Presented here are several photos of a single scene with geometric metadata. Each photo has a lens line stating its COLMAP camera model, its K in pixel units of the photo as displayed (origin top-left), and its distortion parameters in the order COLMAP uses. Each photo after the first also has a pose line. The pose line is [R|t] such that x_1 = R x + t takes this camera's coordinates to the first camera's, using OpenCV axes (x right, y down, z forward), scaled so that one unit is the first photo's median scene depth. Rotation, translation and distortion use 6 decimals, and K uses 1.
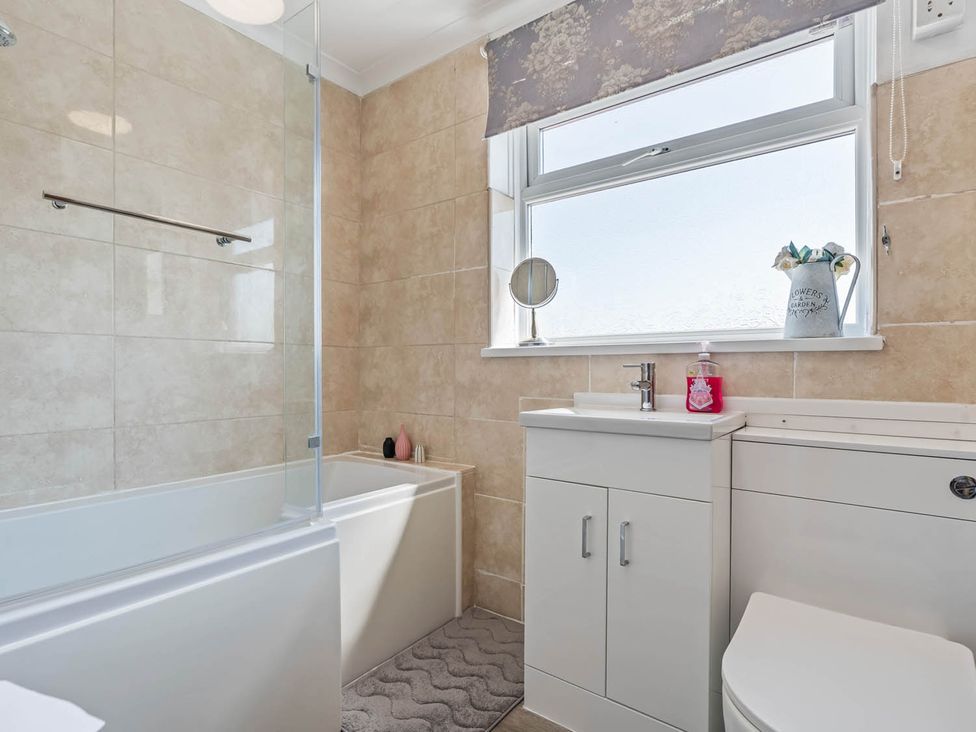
lens RADIAL K [[504.8, 0, 477.9], [0, 504.8, 368.5], [0, 0, 1]] dist [-0.004505, 0.003506]
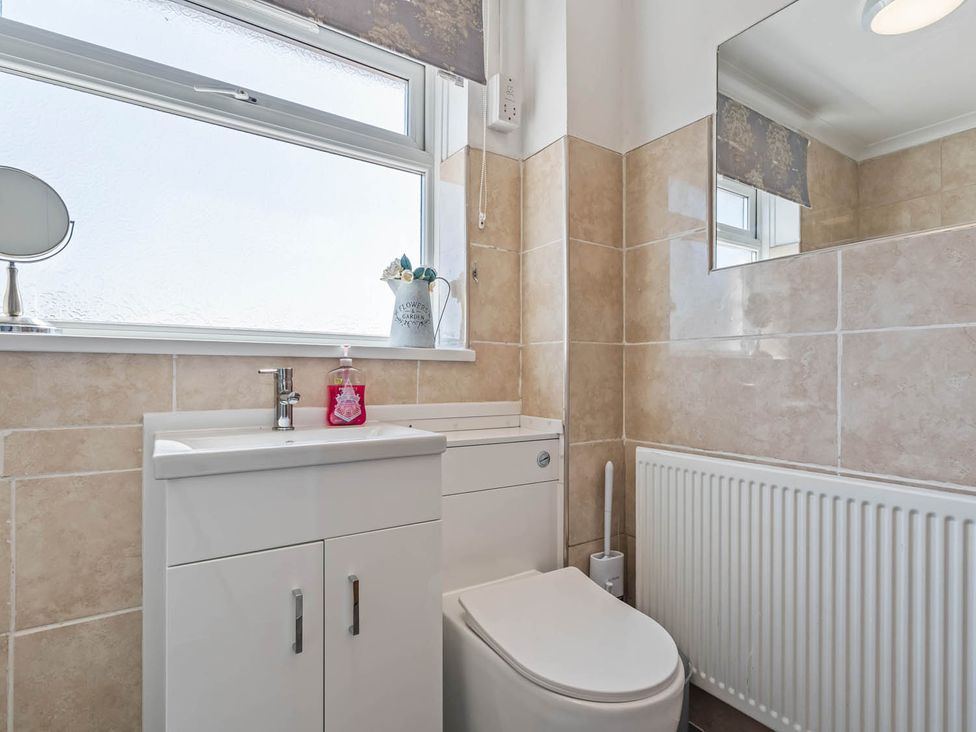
lens RADIAL K [[504.8, 0, 494.0], [0, 504.8, 373.9], [0, 0, 1]] dist [-0.004505, 0.003506]
pose [[0.330366, 0.002406, 0.943850, -0.248082], [-0.007513, 0.999972, 0.000081, -0.004302], [-0.943823, -0.007118, 0.330375, 0.371456]]
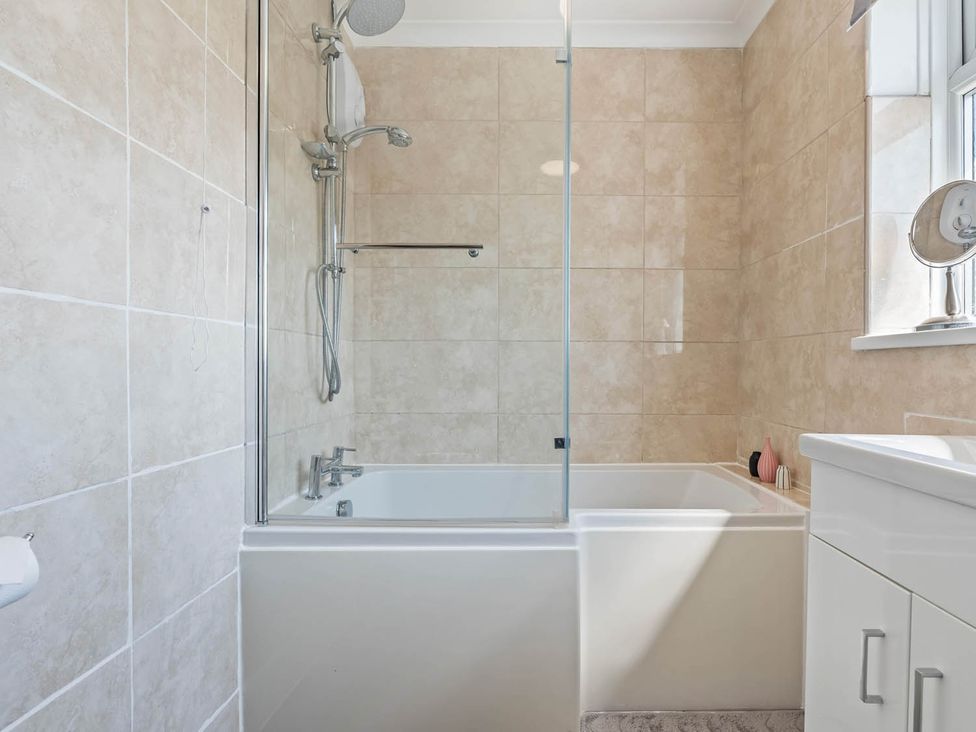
lens RADIAL K [[504.8, 0, 507.0], [0, 504.8, 371.0], [0, 0, 1]] dist [-0.004505, 0.003506]
pose [[0.615298, 0.006794, -0.788265, 0.285138], [-0.001664, 0.999972, 0.007319, 0.001604], [0.788293, -0.003192, 0.615292, 0.236431]]
